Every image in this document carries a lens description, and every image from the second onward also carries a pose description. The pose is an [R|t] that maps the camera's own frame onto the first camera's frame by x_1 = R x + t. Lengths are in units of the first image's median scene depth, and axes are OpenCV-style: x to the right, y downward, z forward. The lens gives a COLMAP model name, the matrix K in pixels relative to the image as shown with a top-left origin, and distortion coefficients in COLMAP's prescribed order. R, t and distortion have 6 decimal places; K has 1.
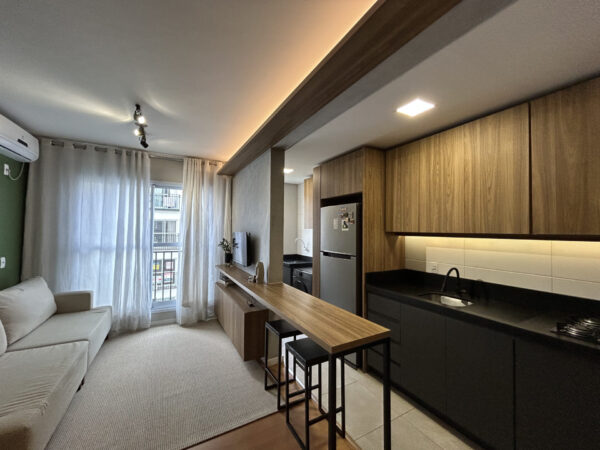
lens RADIAL K [[243.0, 0, 300.3], [0, 243.0, 223.6], [0, 0, 1]] dist [-0.000597, -0.000019]
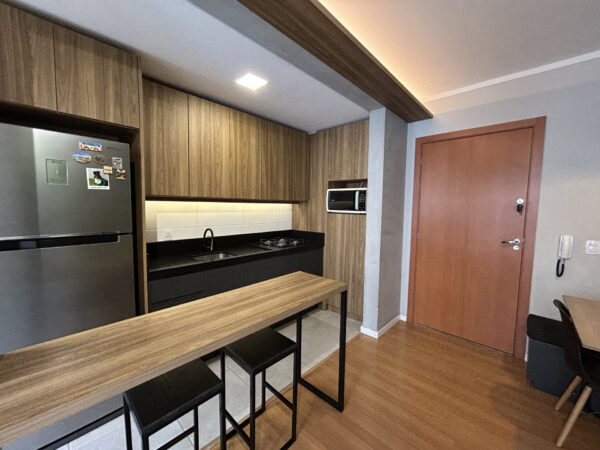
lens RADIAL K [[243.0, 0, 298.4], [0, 243.0, 224.2], [0, 0, 1]] dist [-0.000597, -0.000019]
pose [[-0.302014, -0.082511, 0.949726, -0.469420], [-0.039488, 0.996475, 0.074015, 0.049096], [-0.952485, -0.015149, -0.304207, 0.776478]]
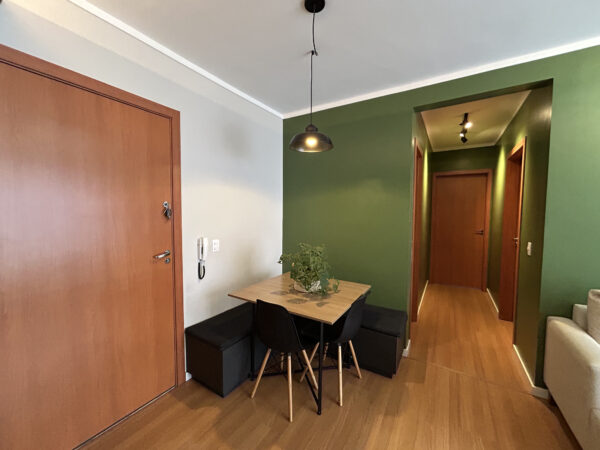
lens RADIAL K [[243.0, 0, 298.5], [0, 243.0, 225.5], [0, 0, 1]] dist [-0.000597, -0.000019]
pose [[-0.873953, 0.015501, -0.485764, 0.113208], [-0.001278, 0.999414, 0.034192, 0.038190], [0.486009, 0.030503, -0.873421, 0.586744]]
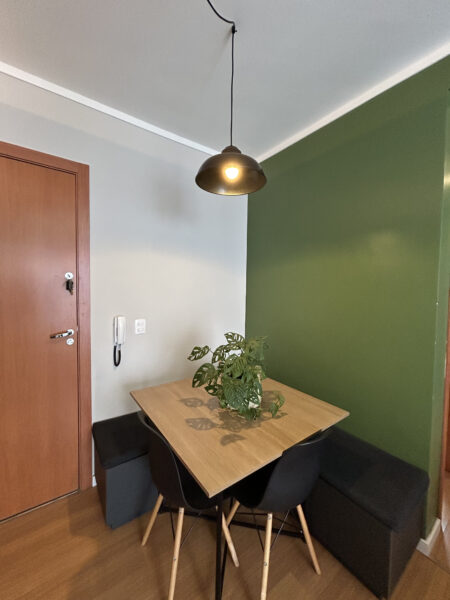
lens RADIAL K [[243.0, 0, 224.8], [0, 243.0, 300.1], [0, 0, 1]] dist [-0.000597, -0.000019]
pose [[-0.992402, -0.015552, -0.122052, -0.202905], [-0.018638, 0.999534, 0.024178, 0.040342], [0.121619, 0.026269, -0.992229, 0.427412]]
